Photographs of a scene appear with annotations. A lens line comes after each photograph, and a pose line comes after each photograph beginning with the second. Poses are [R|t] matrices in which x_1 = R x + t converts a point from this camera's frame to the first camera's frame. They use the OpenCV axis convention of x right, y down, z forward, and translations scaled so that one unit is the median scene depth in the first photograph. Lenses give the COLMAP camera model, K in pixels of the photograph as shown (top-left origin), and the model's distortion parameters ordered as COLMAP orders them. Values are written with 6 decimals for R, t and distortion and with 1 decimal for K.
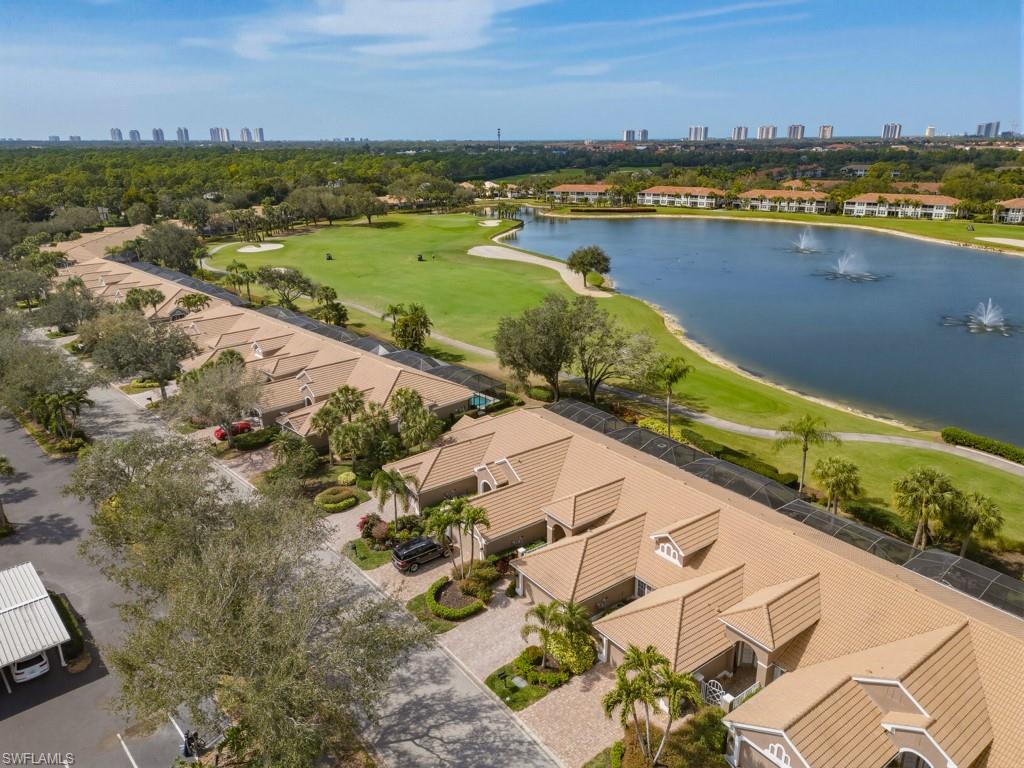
lens RADIAL K [[712.3, 0, 512.0], [0, 712.3, 384.0], [0, 0, 1]] dist [0.070354, -0.059966]
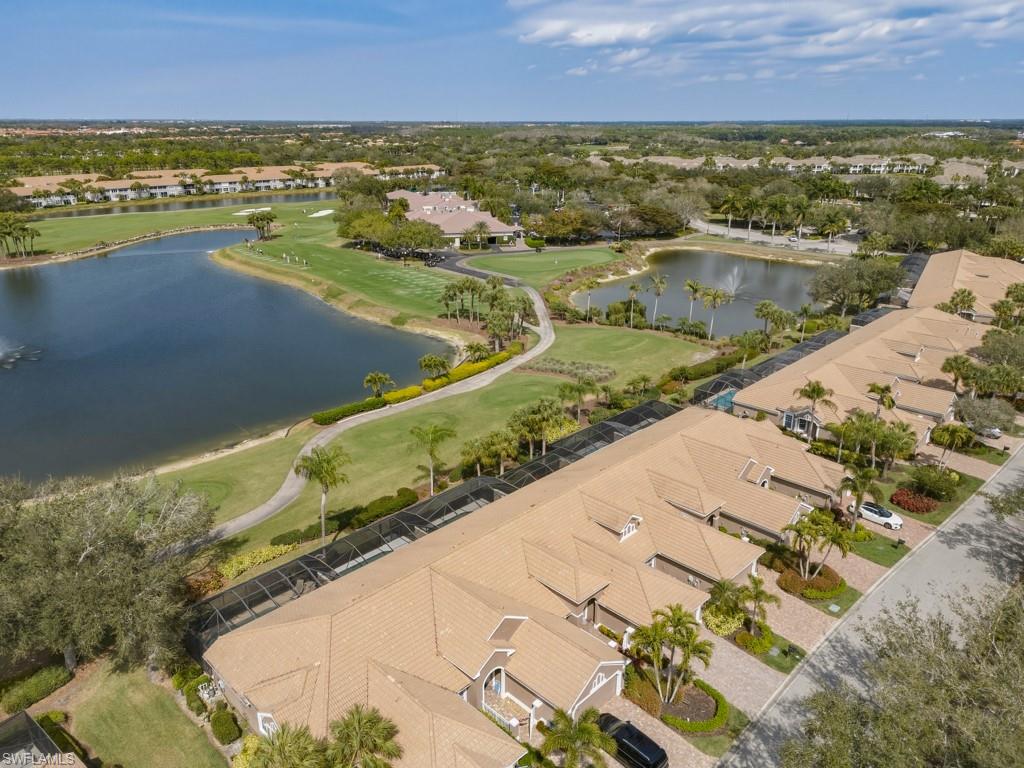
lens RADIAL K [[712.3, 0, 512.0], [0, 712.3, 384.0], [0, 0, 1]] dist [0.070354, -0.059966]
pose [[-0.140806, -0.335874, 0.931323, -0.131529], [0.321090, 0.874355, 0.363874, -0.079955], [-0.936523, 0.350274, -0.015268, 0.188478]]
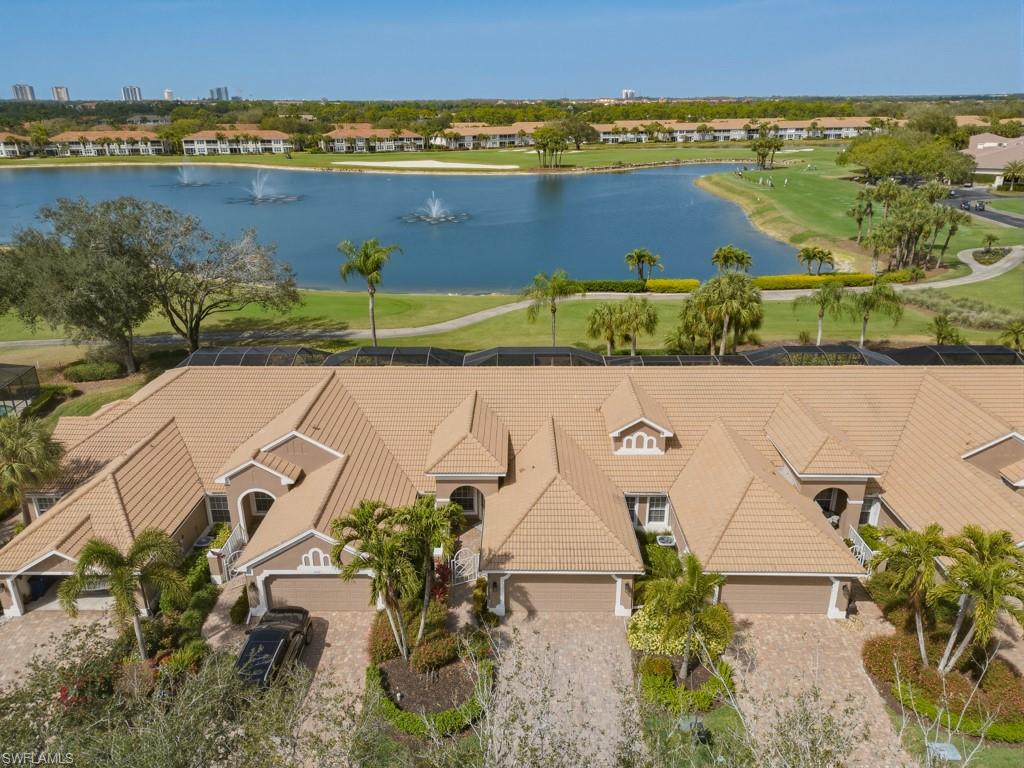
lens RADIAL K [[712.3, 0, 512.0], [0, 712.3, 384.0], [0, 0, 1]] dist [0.070354, -0.059966]
pose [[0.610495, -0.291789, 0.736312, -0.061186], [0.259279, 0.952065, 0.162315, 0.005165], [-0.748379, 0.091818, 0.656886, 0.105357]]
